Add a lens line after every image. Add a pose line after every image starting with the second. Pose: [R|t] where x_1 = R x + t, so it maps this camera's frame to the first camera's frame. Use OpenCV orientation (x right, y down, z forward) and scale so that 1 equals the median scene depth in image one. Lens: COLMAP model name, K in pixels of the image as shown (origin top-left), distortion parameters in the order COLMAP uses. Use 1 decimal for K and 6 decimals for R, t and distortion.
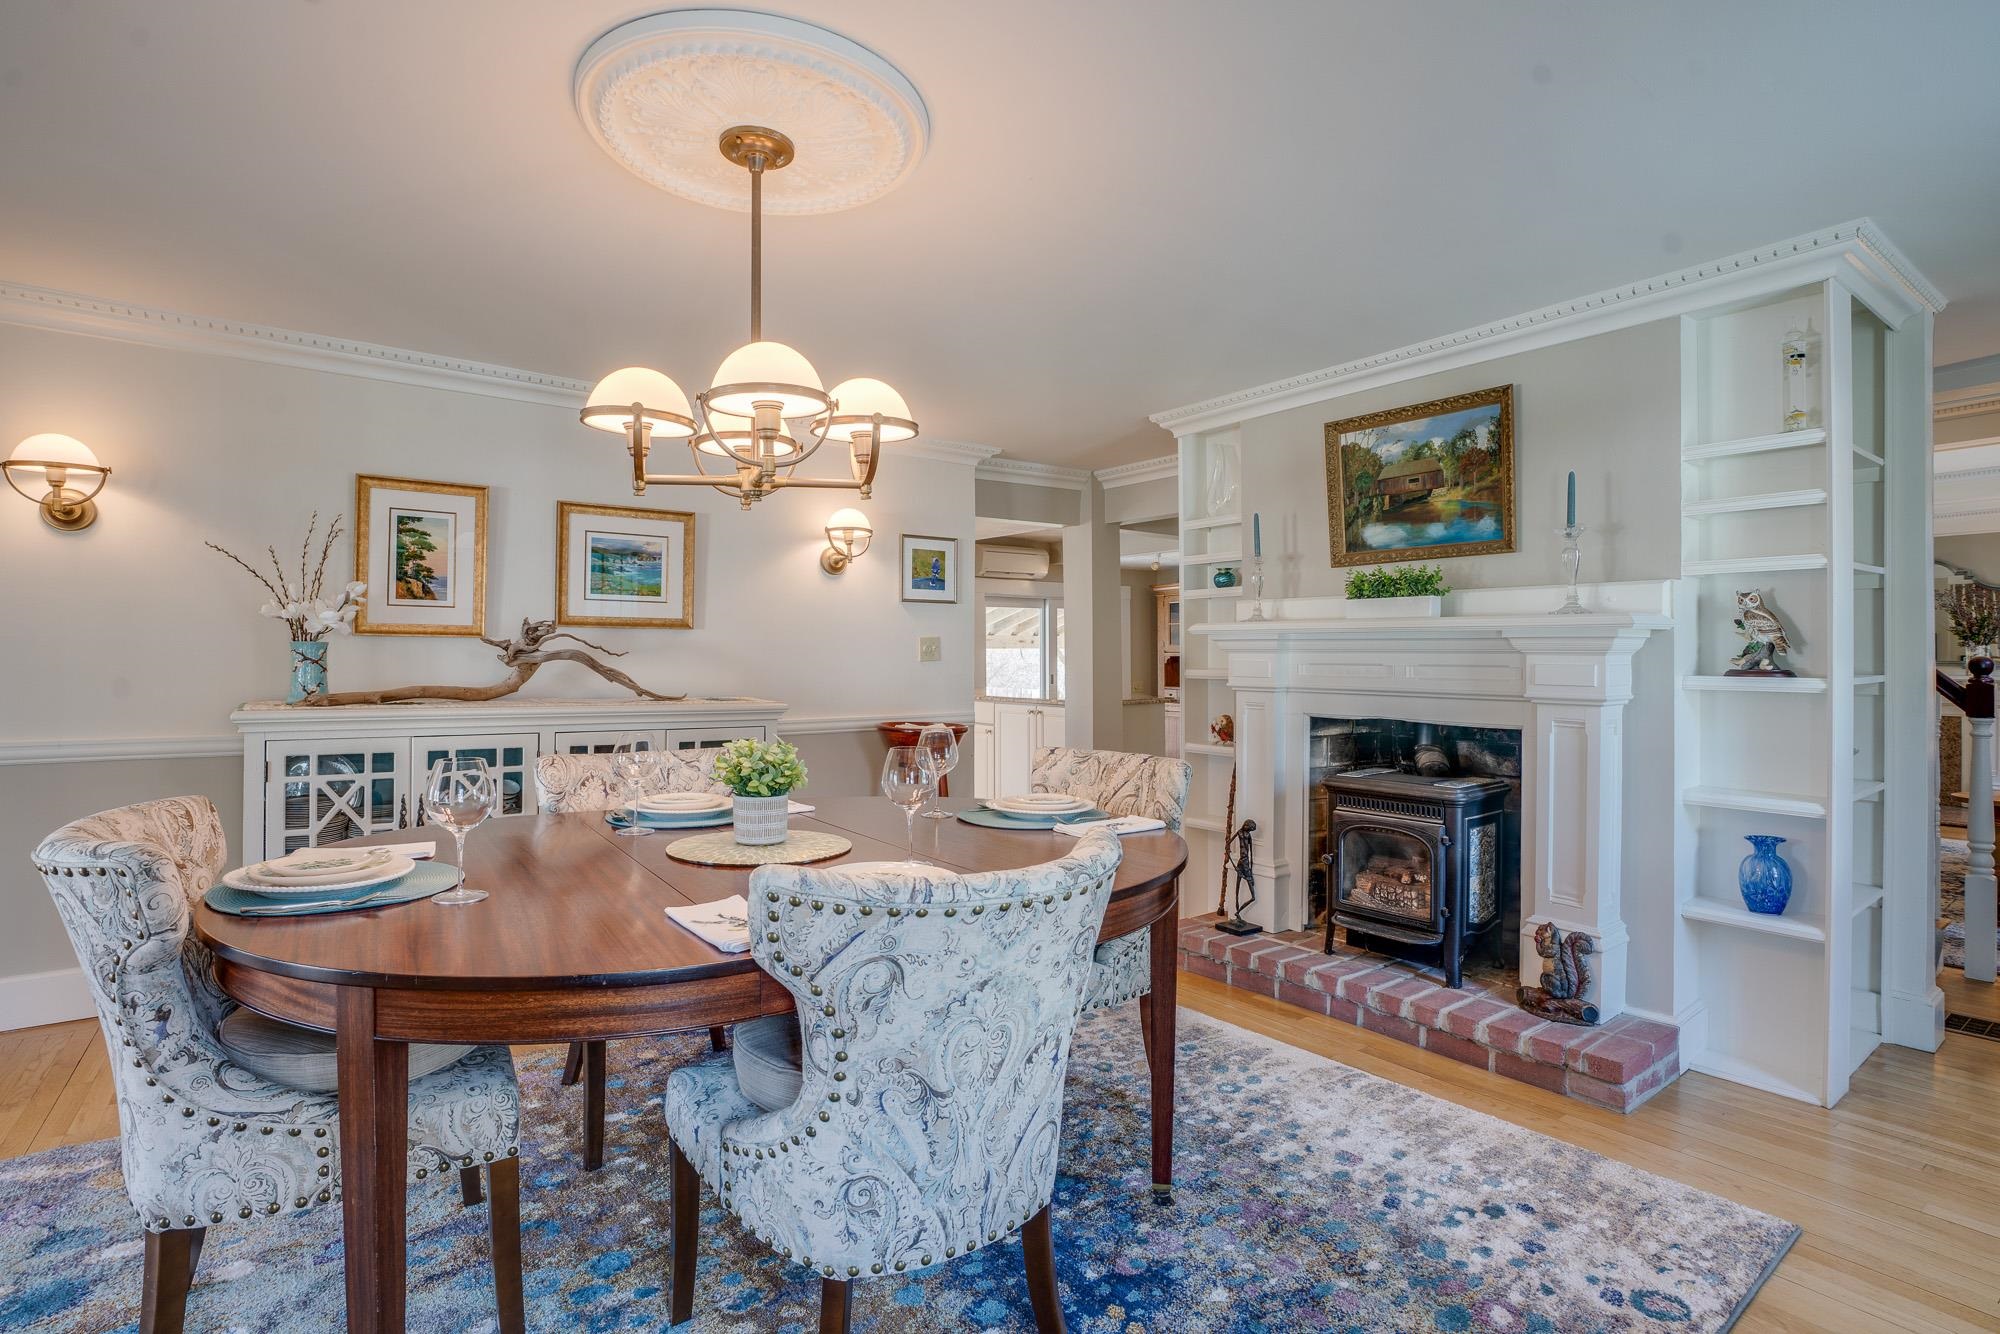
lens RADIAL K [[967.7, 0, 967.3], [0, 967.7, 625.2], [0, 0, 1]] dist [-0.067740, 0.025754]
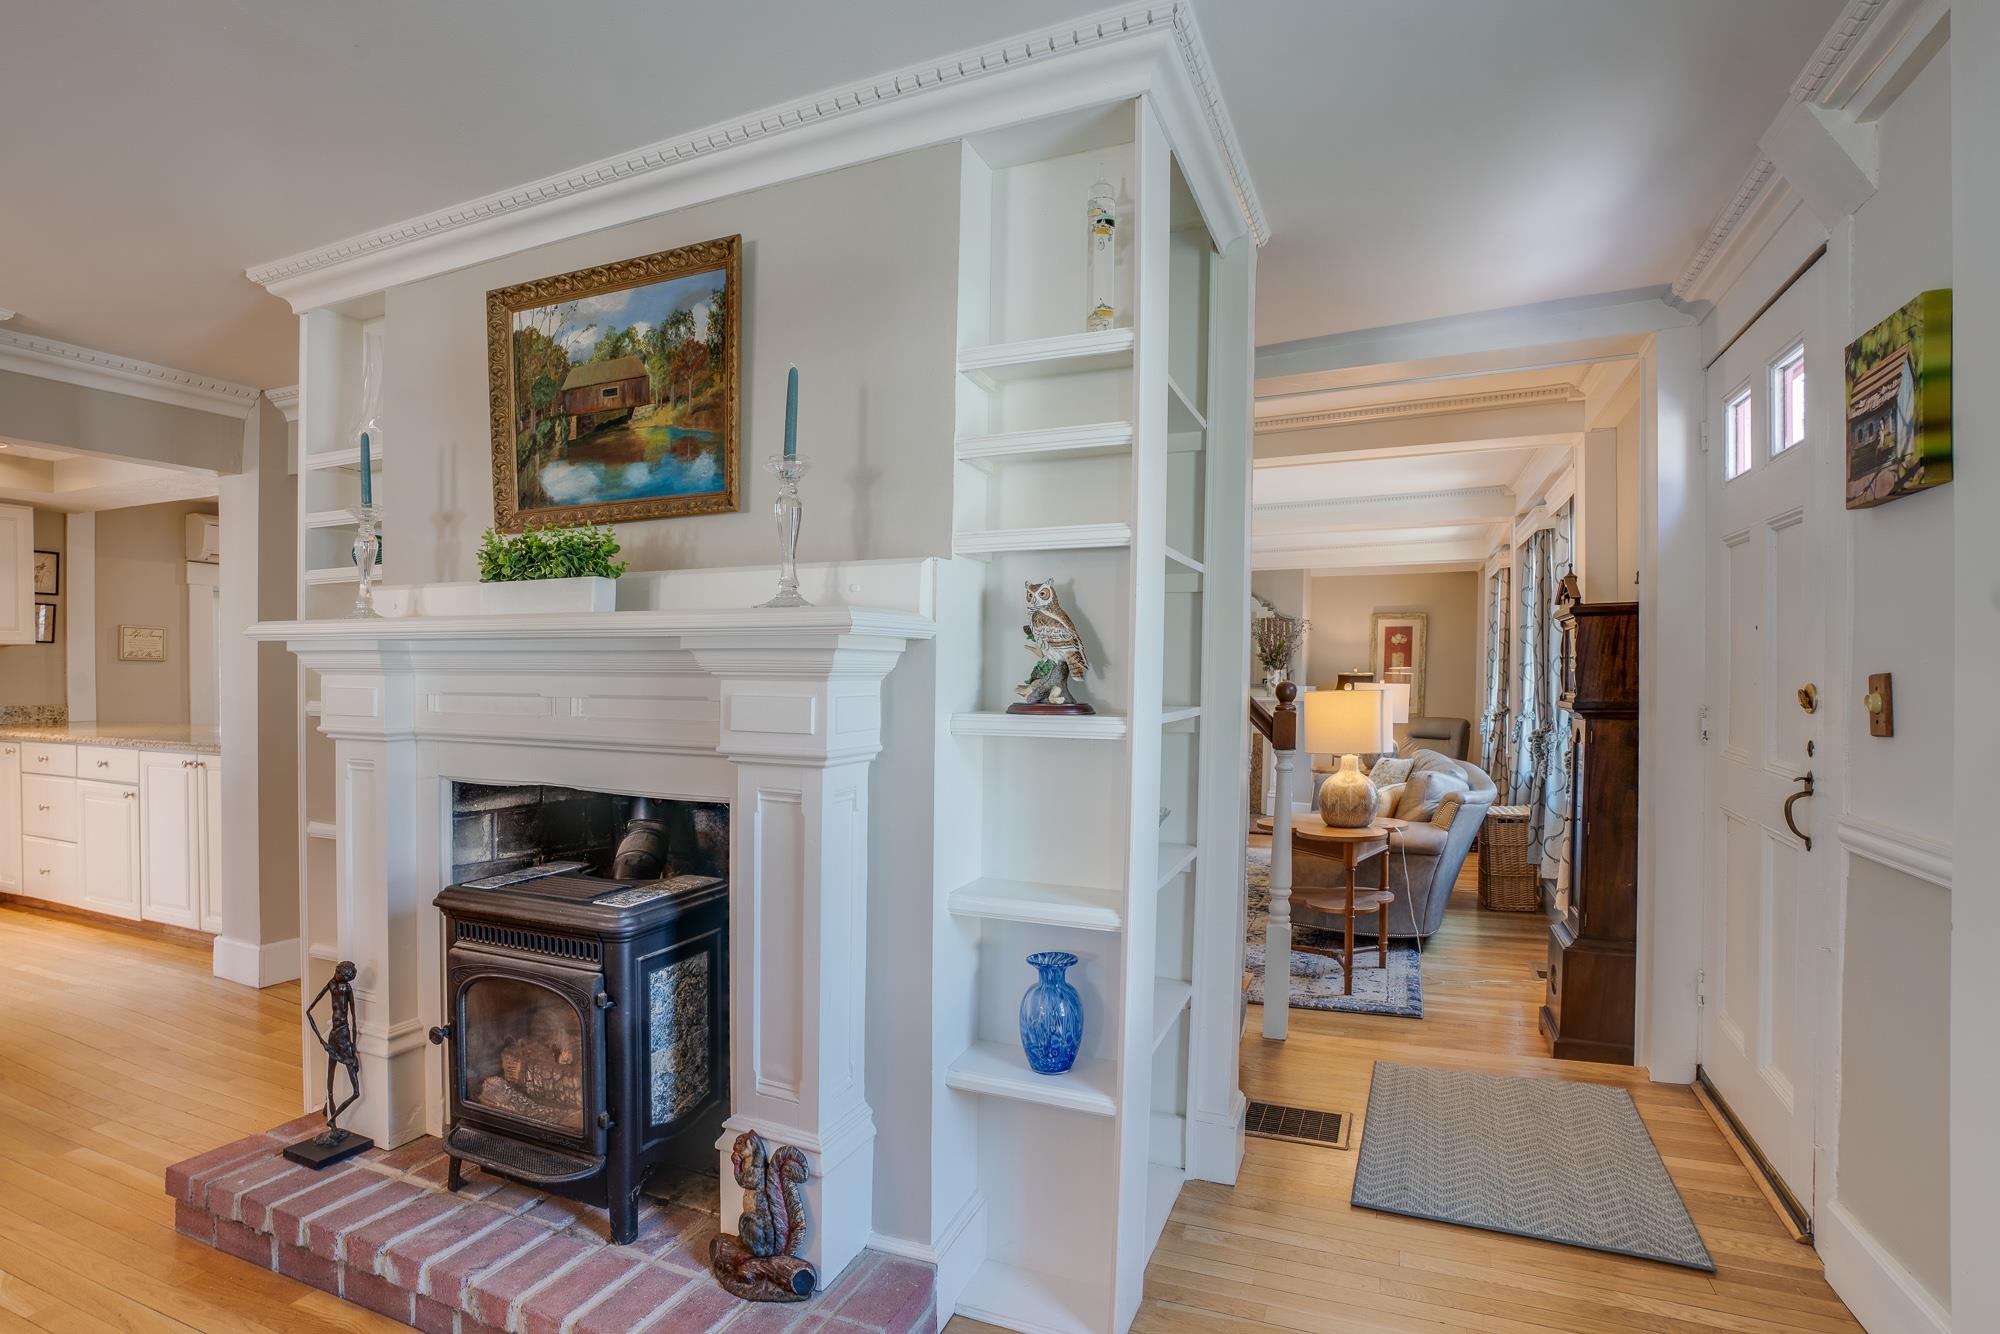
lens RADIAL K [[948.6, 0, 998.4], [0, 948.6, 680.5], [0, 0, 1]] dist [-0.074056, 0.023118]
pose [[0.852094, -0.000547, 0.523389, 0.408545], [-0.018179, 0.999365, 0.030640, 0.010691], [-0.523074, -0.035622, 0.851543, 0.395455]]
